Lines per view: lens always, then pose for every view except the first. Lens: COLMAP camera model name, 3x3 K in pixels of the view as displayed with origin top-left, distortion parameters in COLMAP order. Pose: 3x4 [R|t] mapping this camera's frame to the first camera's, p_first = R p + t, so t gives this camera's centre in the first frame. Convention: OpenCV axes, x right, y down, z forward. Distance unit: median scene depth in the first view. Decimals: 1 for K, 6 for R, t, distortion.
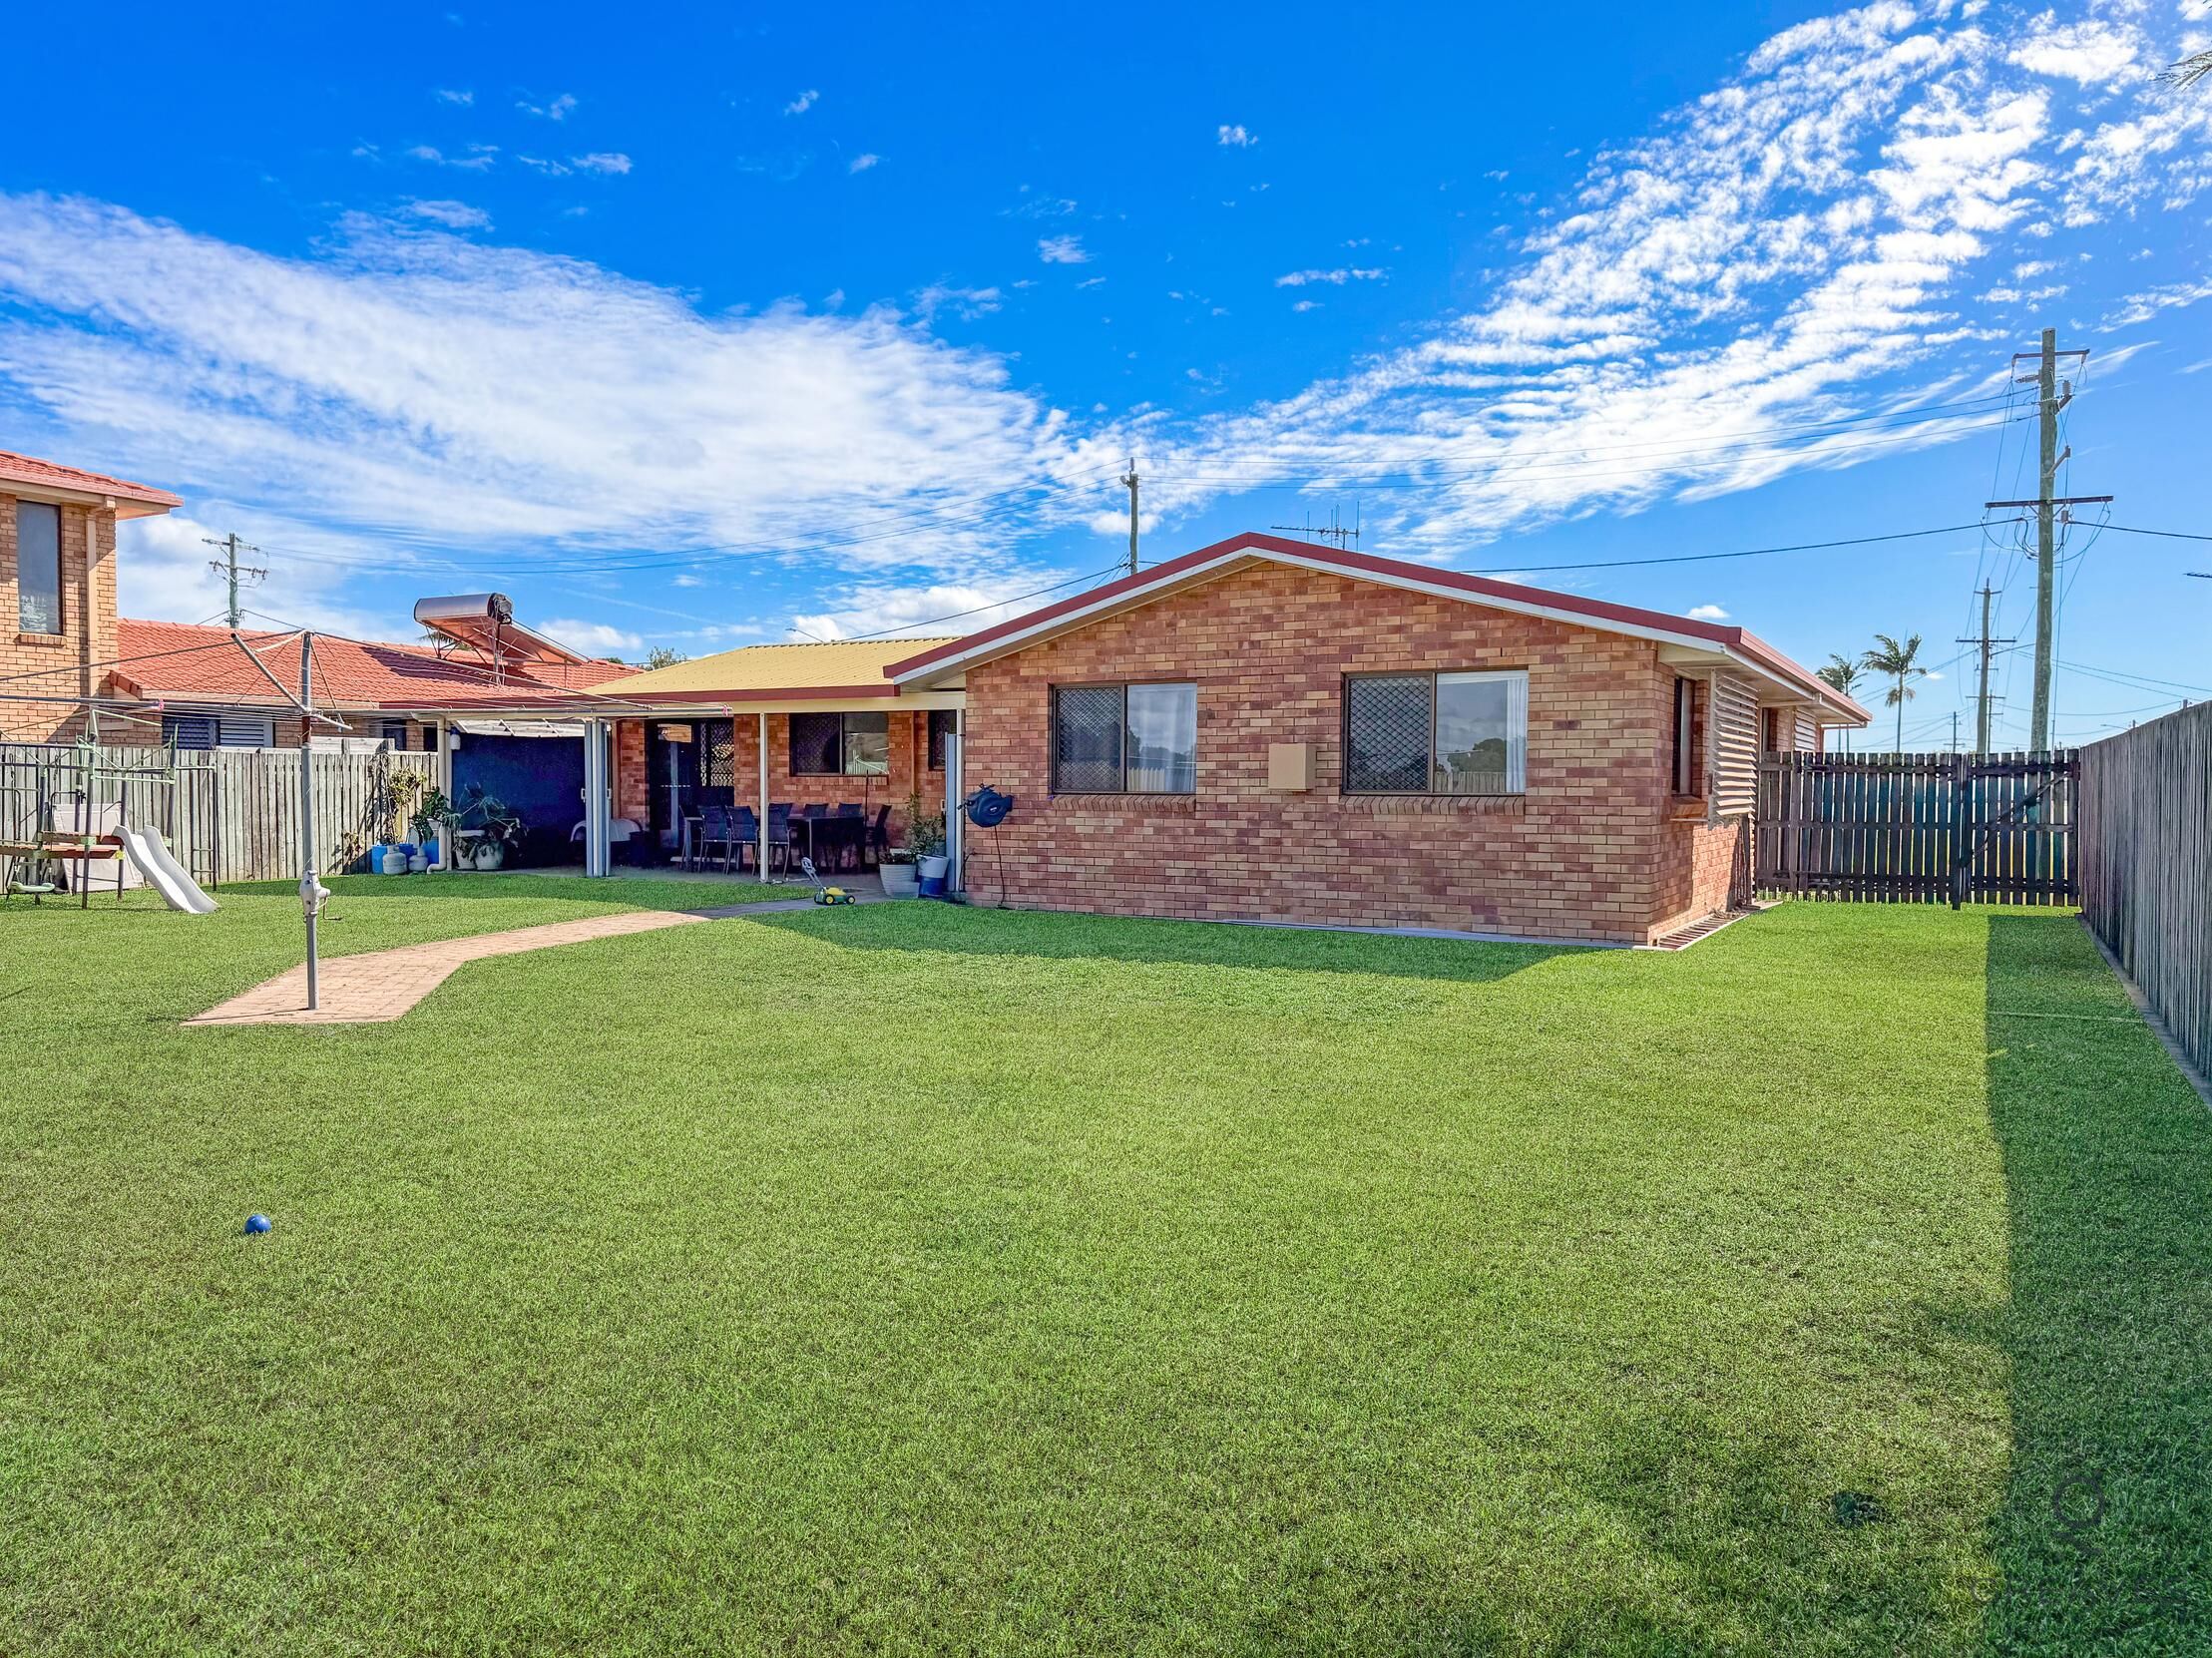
lens RADIAL K [[1534.3, 0, 1116.1], [0, 1534.3, 826.5], [0, 0, 1]] dist [0.041227, -0.000080]
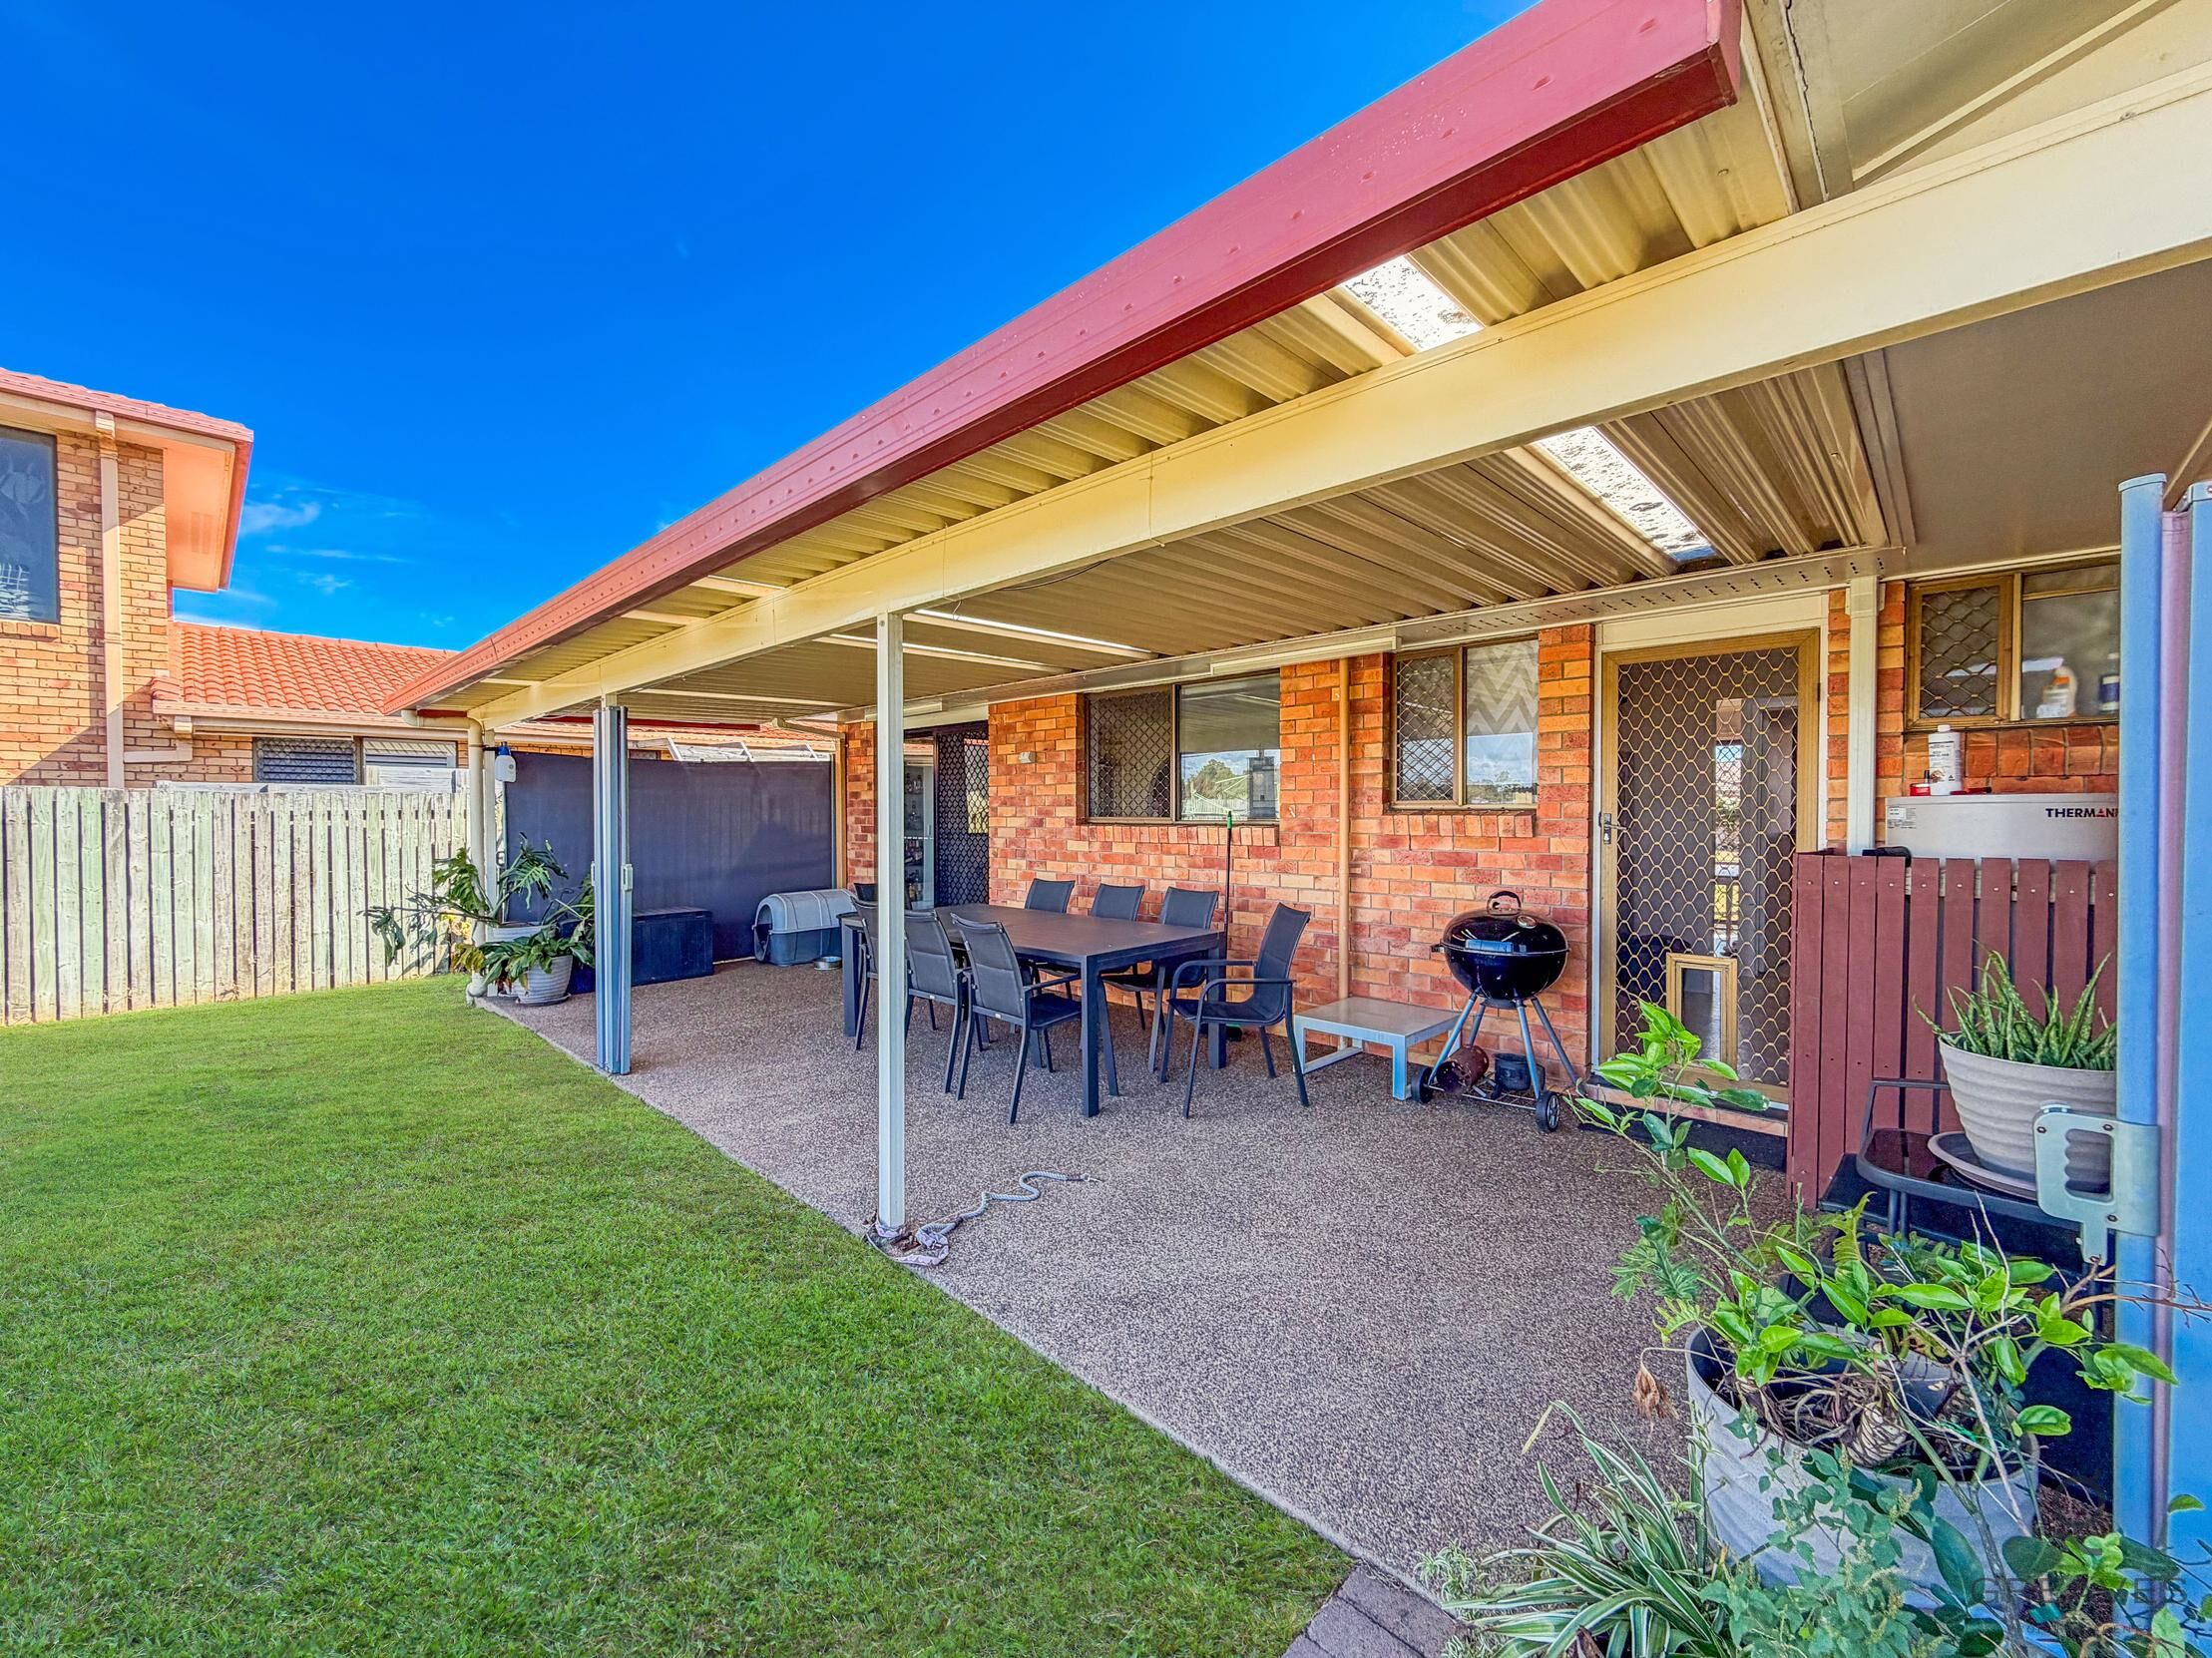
lens RADIAL K [[876.9, 0, 1104.8], [0, 876.9, 824.1], [0, 0, 1]] dist [0.001060, 0.000454]
pose [[0.967043, -0.002951, -0.254595, -0.131665], [-0.000759, 0.999895, -0.014474, -0.029371], [0.254611, 0.014190, 0.966939, 0.738200]]
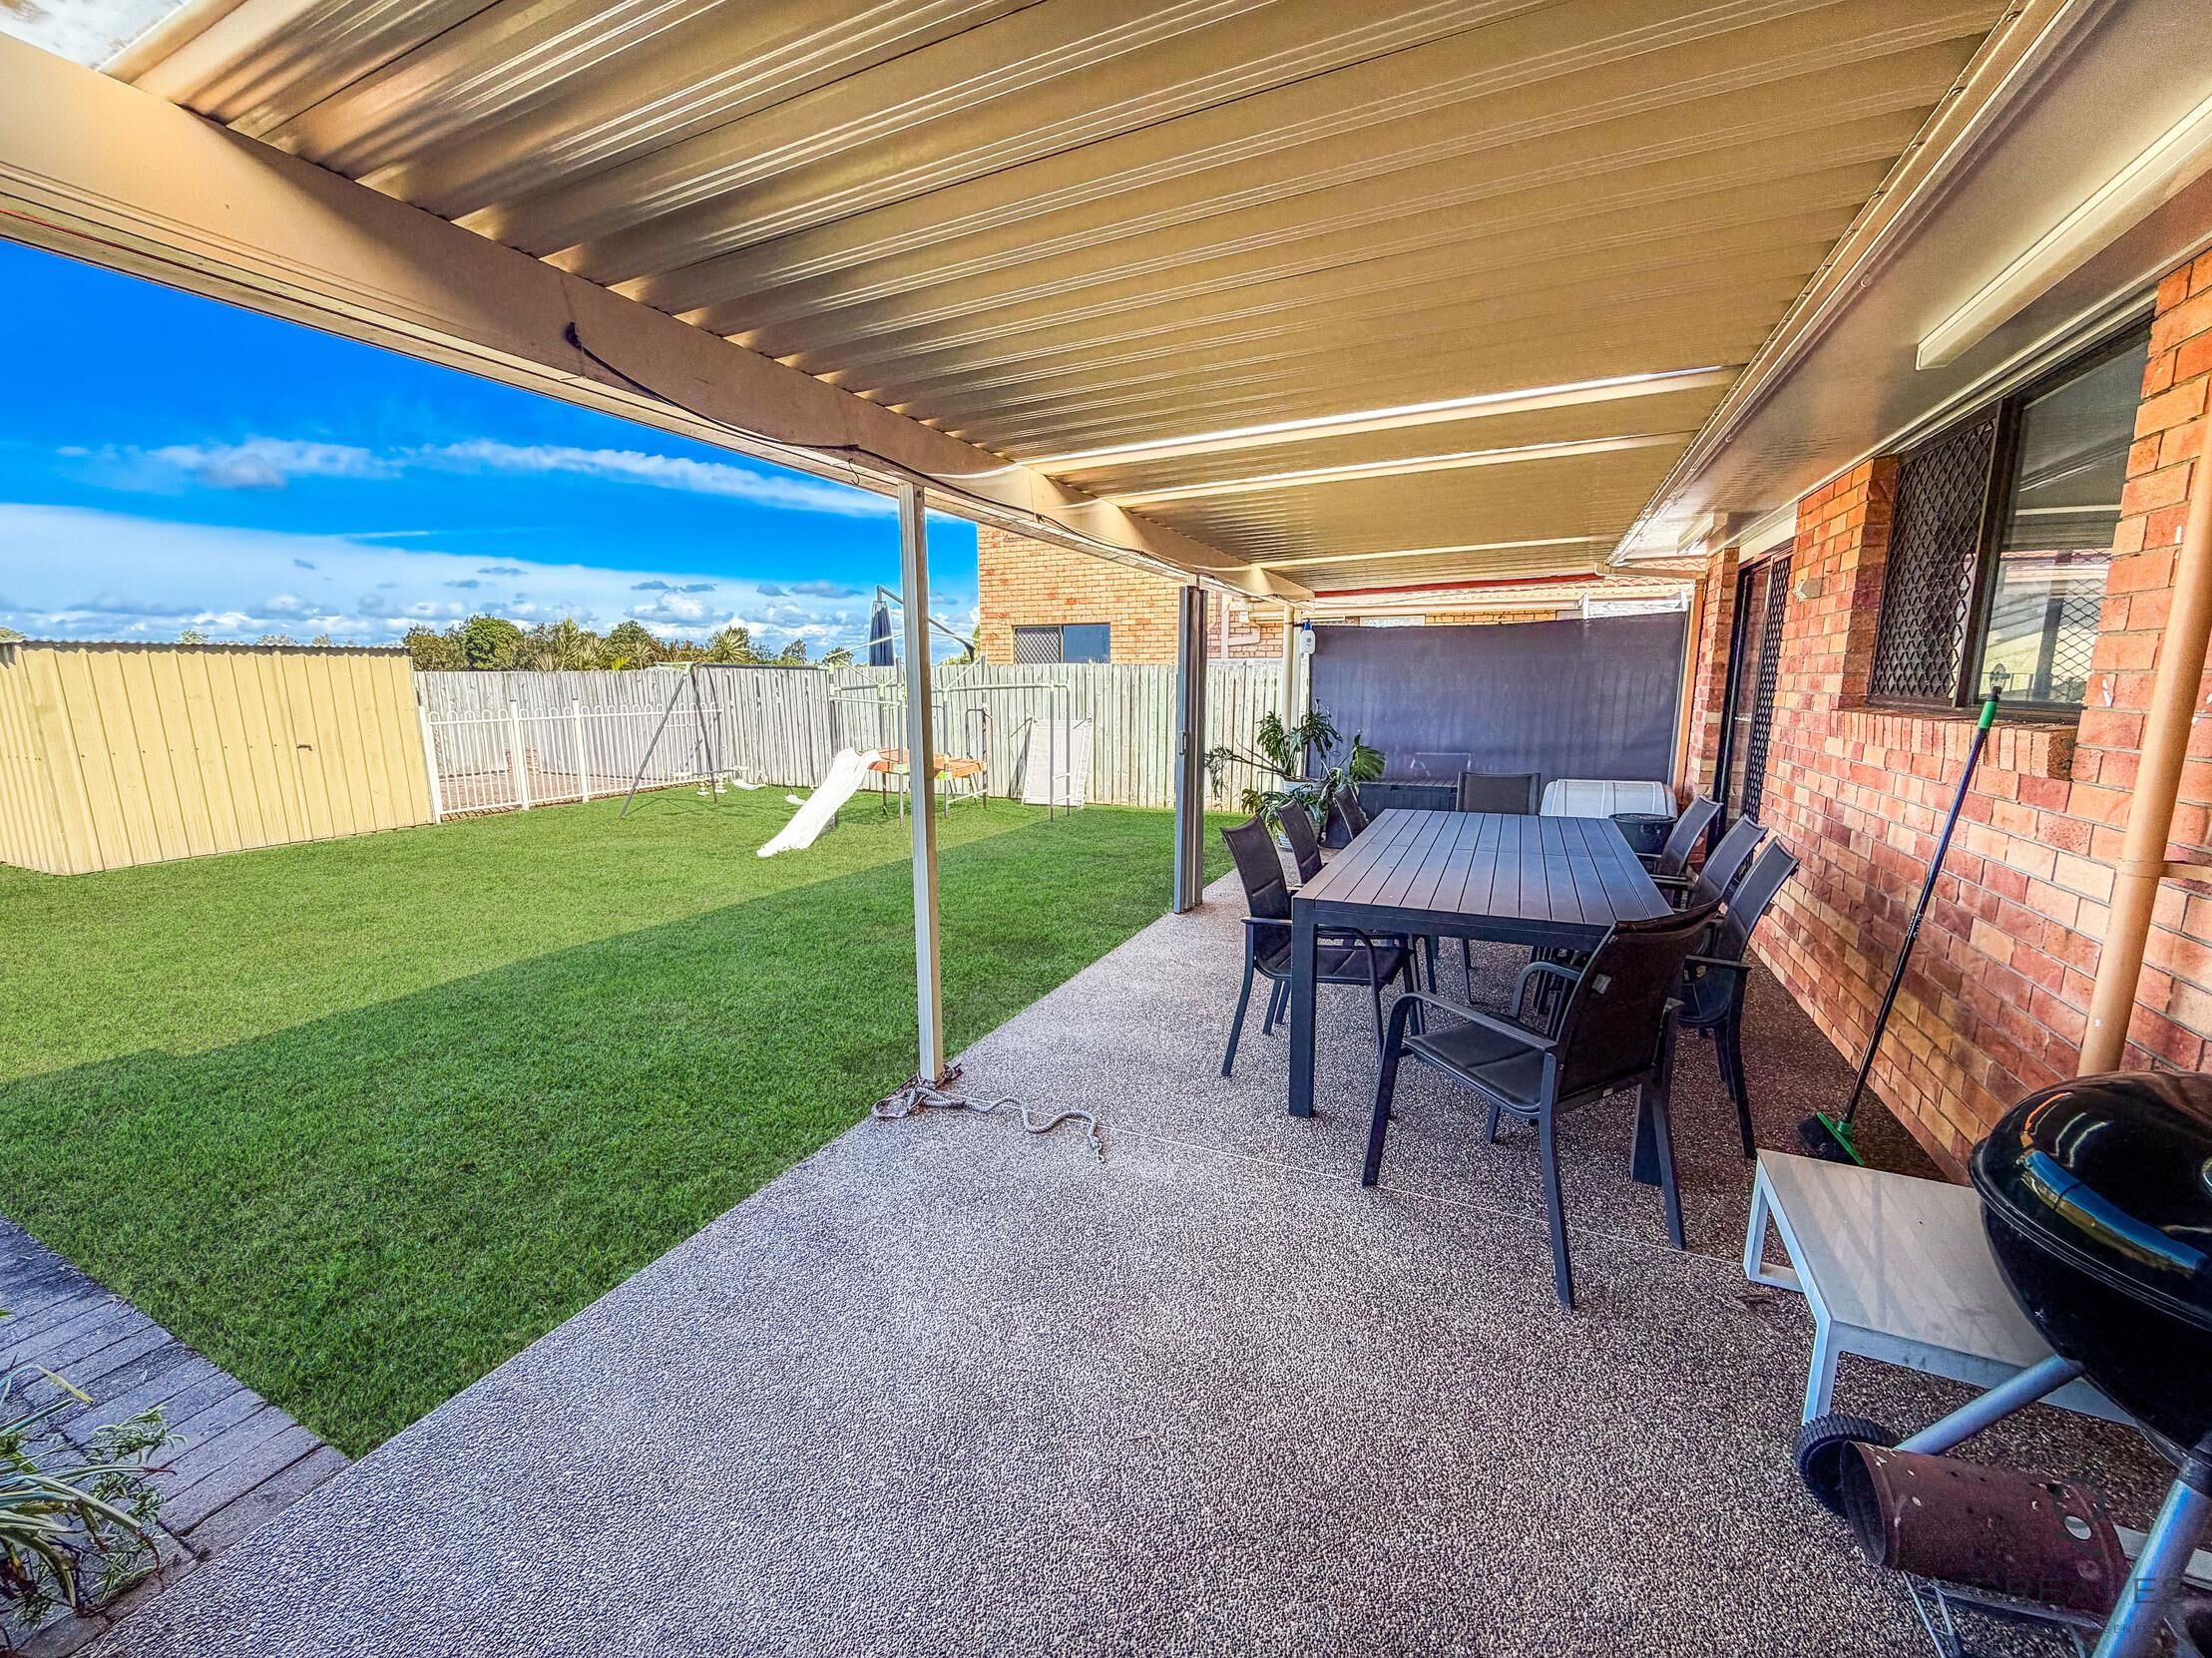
lens RADIAL K [[876.9, 0, 1095.4], [0, 876.9, 837.6], [0, 0, 1]] dist [0.001060, 0.000454]
pose [[0.062853, 0.174881, -0.982581, -0.057453], [-0.023900, 0.984509, 0.173695, -0.035094], [0.997737, 0.012566, 0.066059, 0.879488]]
